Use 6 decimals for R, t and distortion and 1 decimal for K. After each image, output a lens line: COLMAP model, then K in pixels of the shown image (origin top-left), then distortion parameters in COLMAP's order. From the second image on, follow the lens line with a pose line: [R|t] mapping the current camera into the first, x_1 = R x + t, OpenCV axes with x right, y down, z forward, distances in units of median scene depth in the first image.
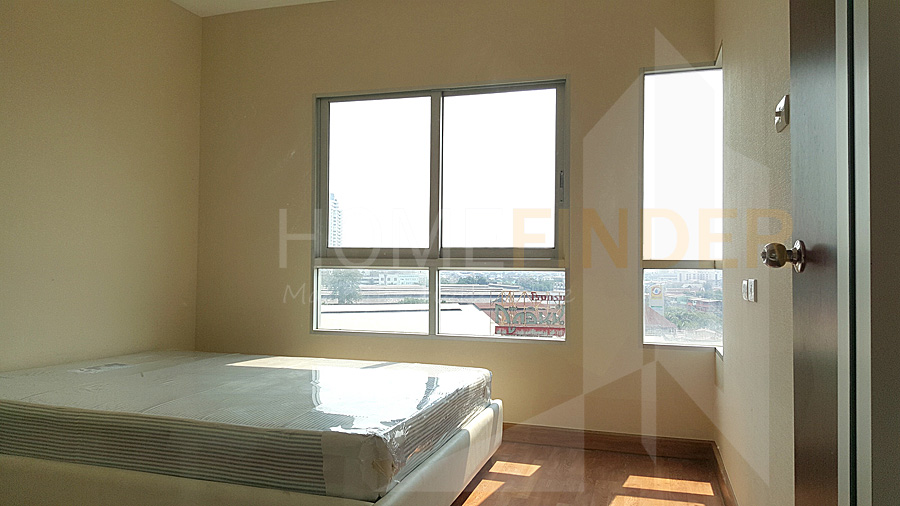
lens RADIAL K [[660.8, 0, 446.9], [0, 660.8, 250.2], [0, 0, 1]] dist [-0.023649, -0.018865]
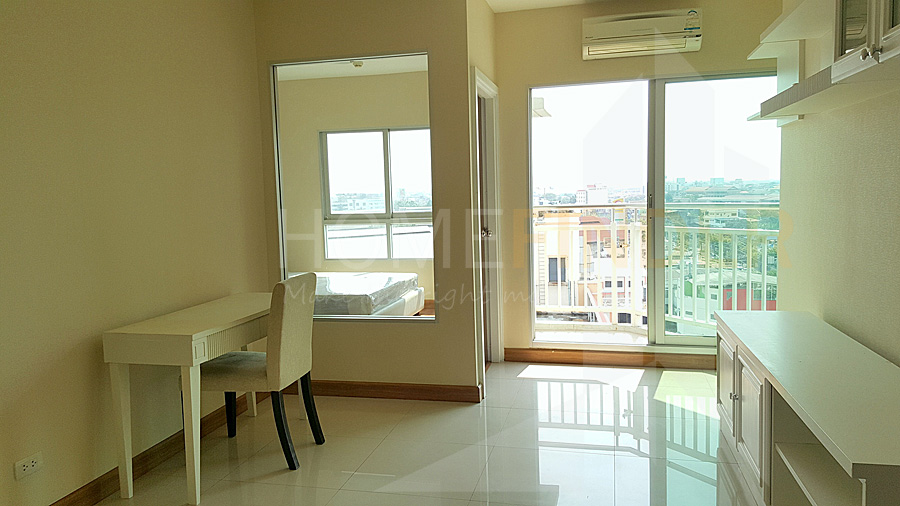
lens RADIAL K [[660.8, 0, 453.0], [0, 660.8, 251.6], [0, 0, 1]] dist [-0.023649, -0.018865]
pose [[0.997500, -0.047482, 0.052332, 0.060511], [0.040824, 0.991732, 0.121662, -0.114787], [-0.057676, -0.119221, 0.991191, -0.890308]]
